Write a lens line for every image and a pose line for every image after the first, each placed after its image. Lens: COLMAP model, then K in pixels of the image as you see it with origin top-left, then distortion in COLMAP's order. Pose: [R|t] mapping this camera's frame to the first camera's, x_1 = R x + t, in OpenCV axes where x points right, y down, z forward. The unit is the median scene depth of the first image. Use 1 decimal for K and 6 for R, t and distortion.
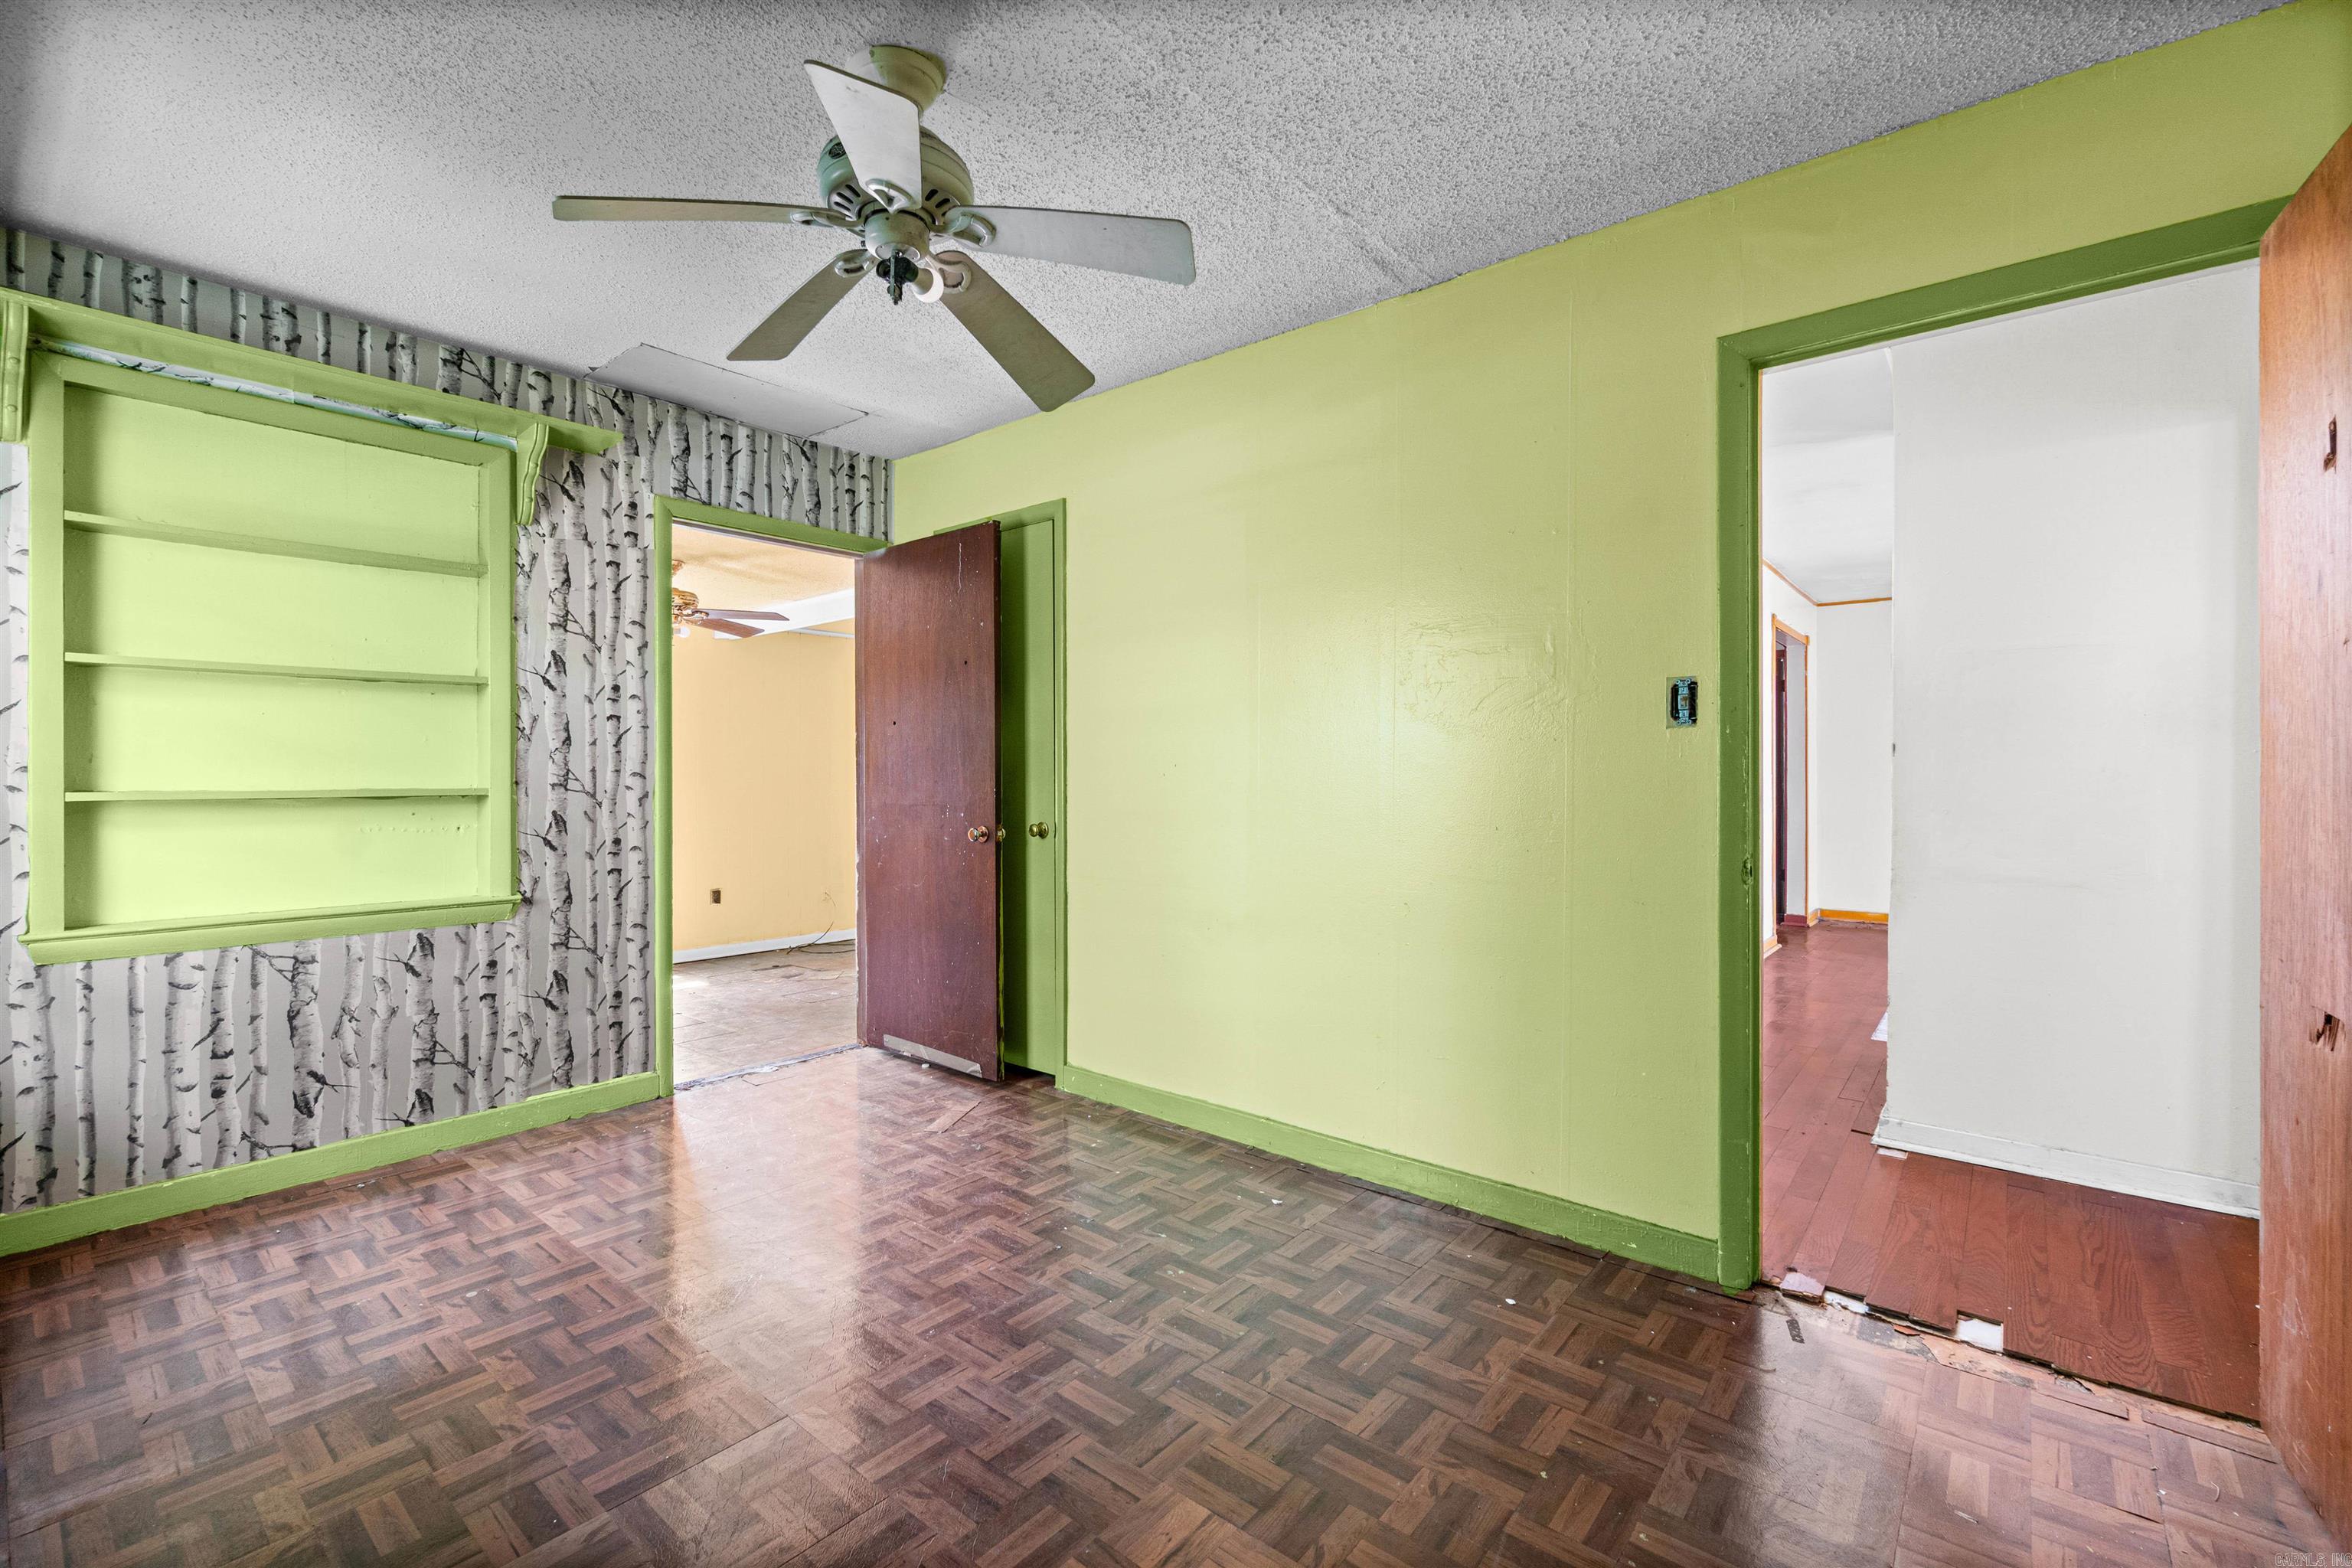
lens RADIAL K [[978.4, 0, 1176.0], [0, 978.4, 784.0], [0, 0, 1]] dist [-0.002494, 0.000170]
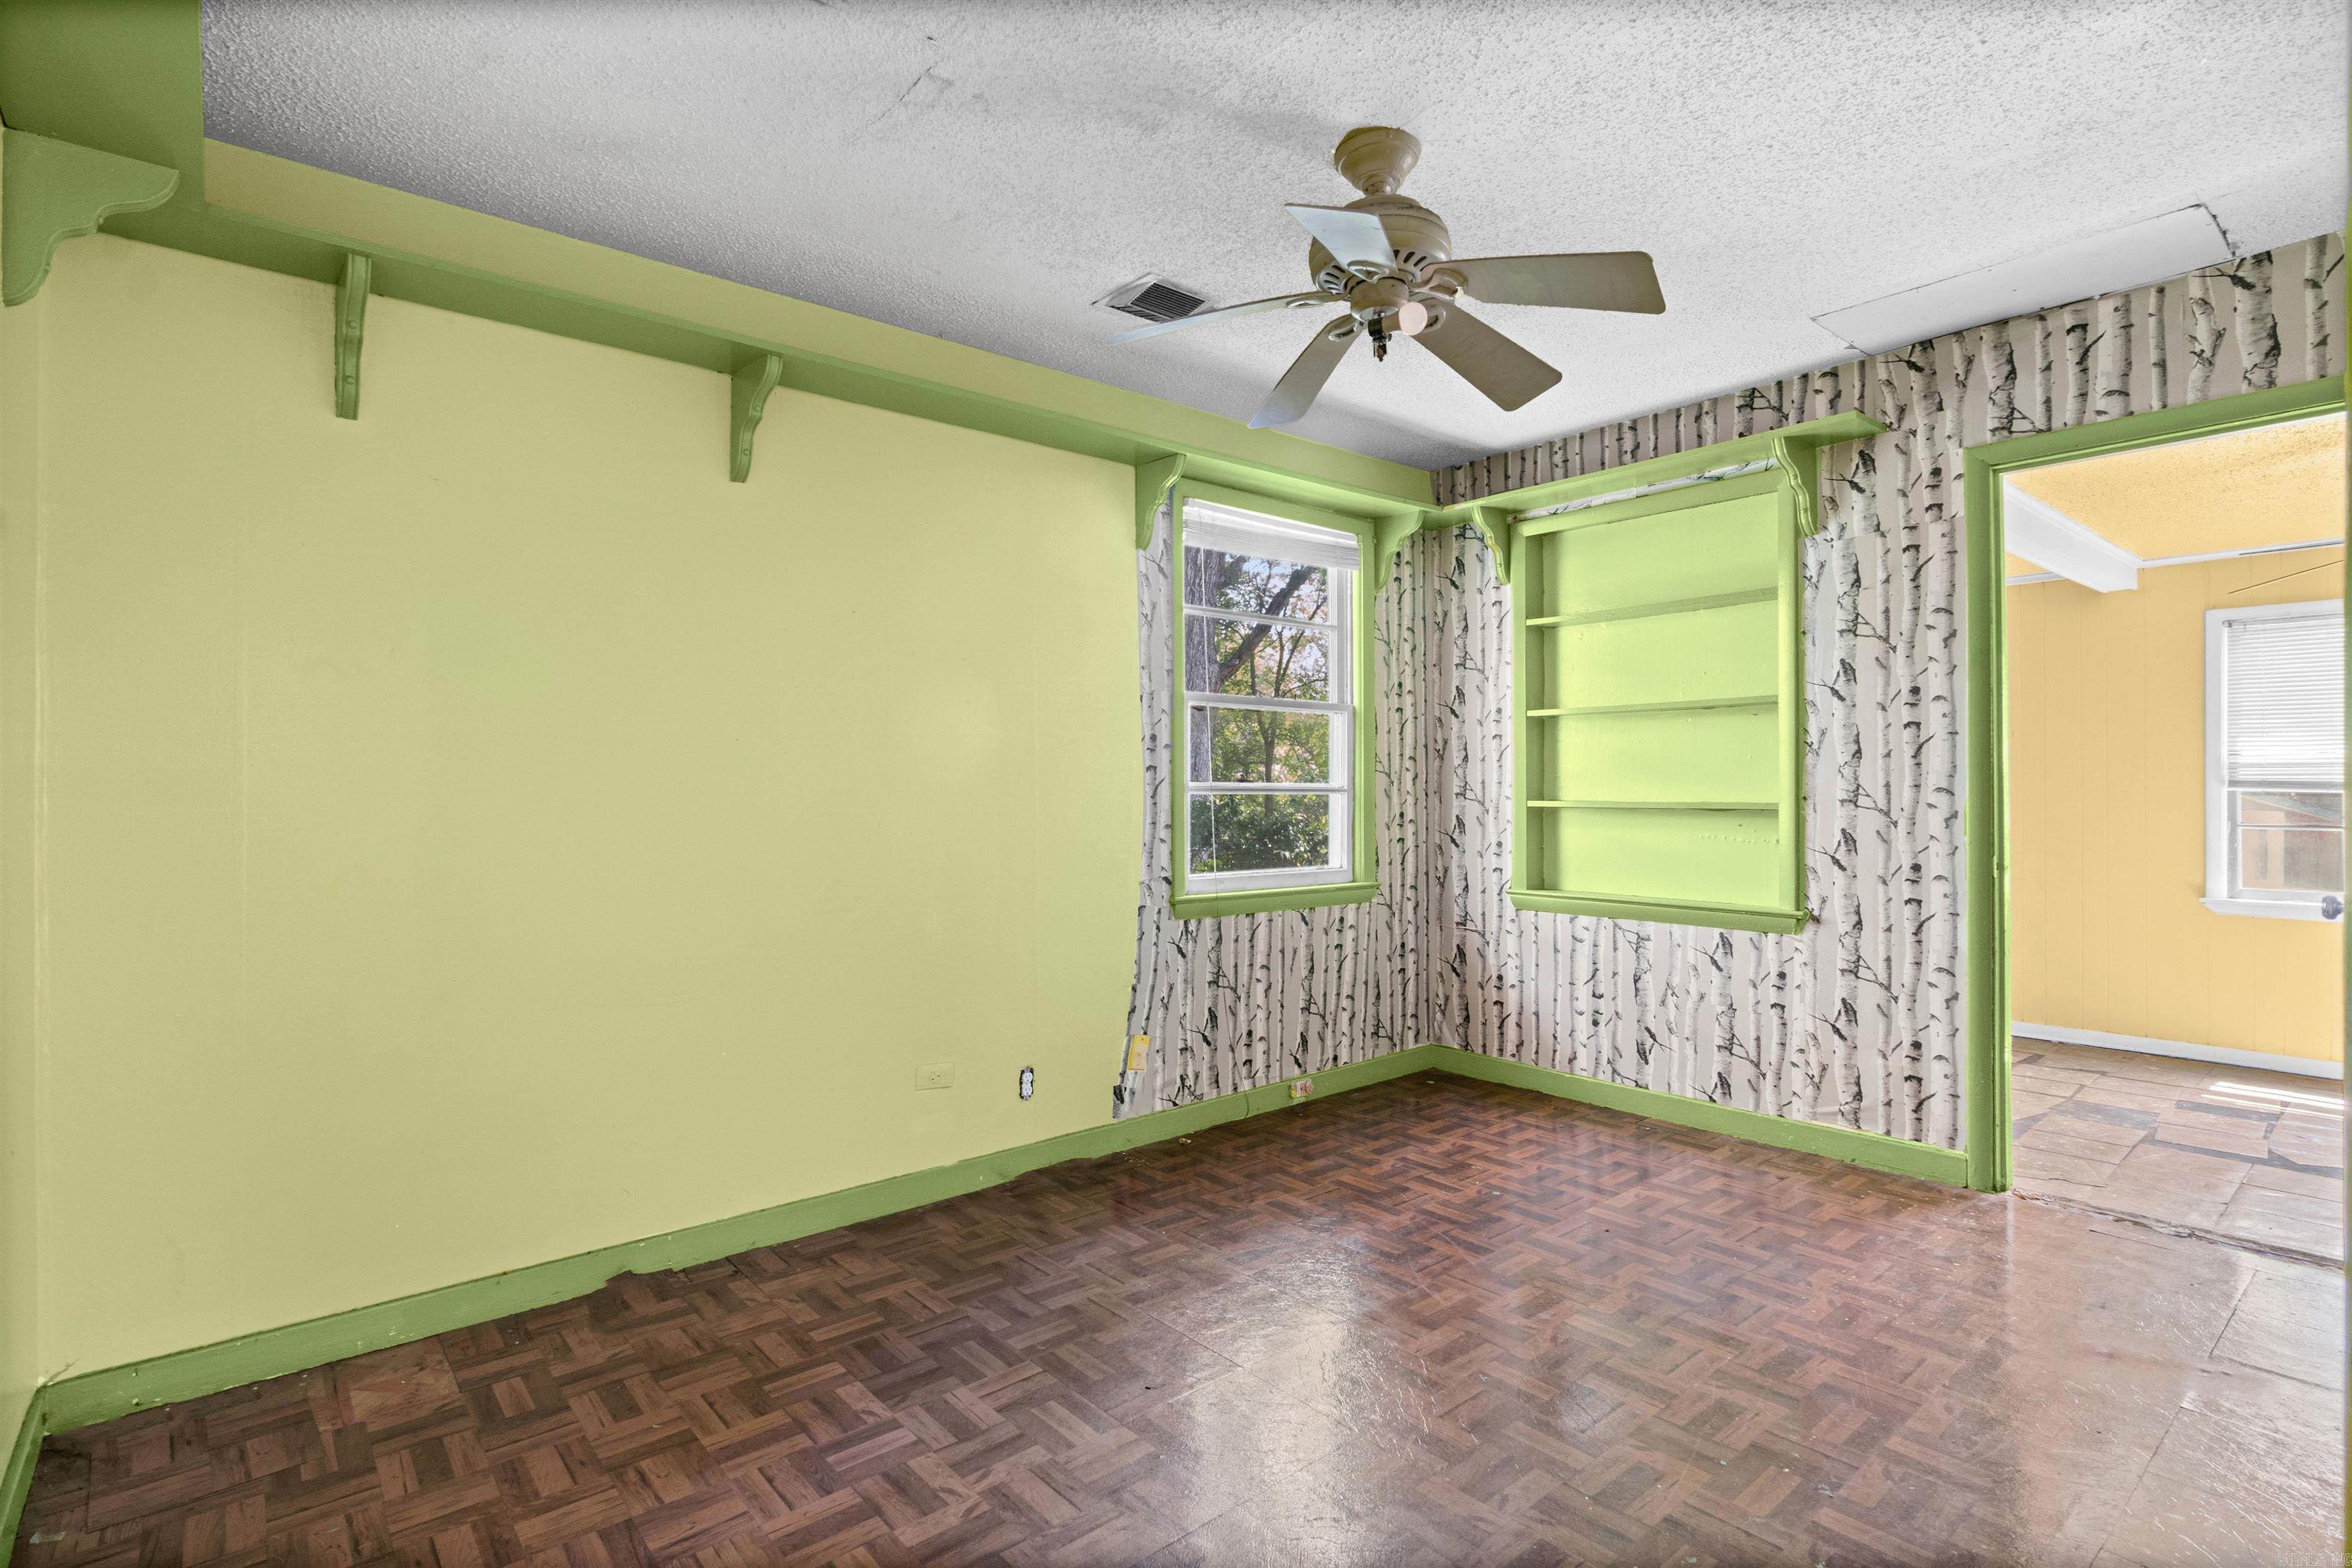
lens RADIAL K [[1149.9, 0, 1176.0], [0, 1149.9, 784.0], [0, 0, 1]] dist [-0.000709, -0.000801]
pose [[-0.154305, 0.001161, -0.988023, 0.601389], [-0.006857, 0.999974, 0.002246, -0.014531], [0.988000, 0.007121, -0.154293, 0.575688]]
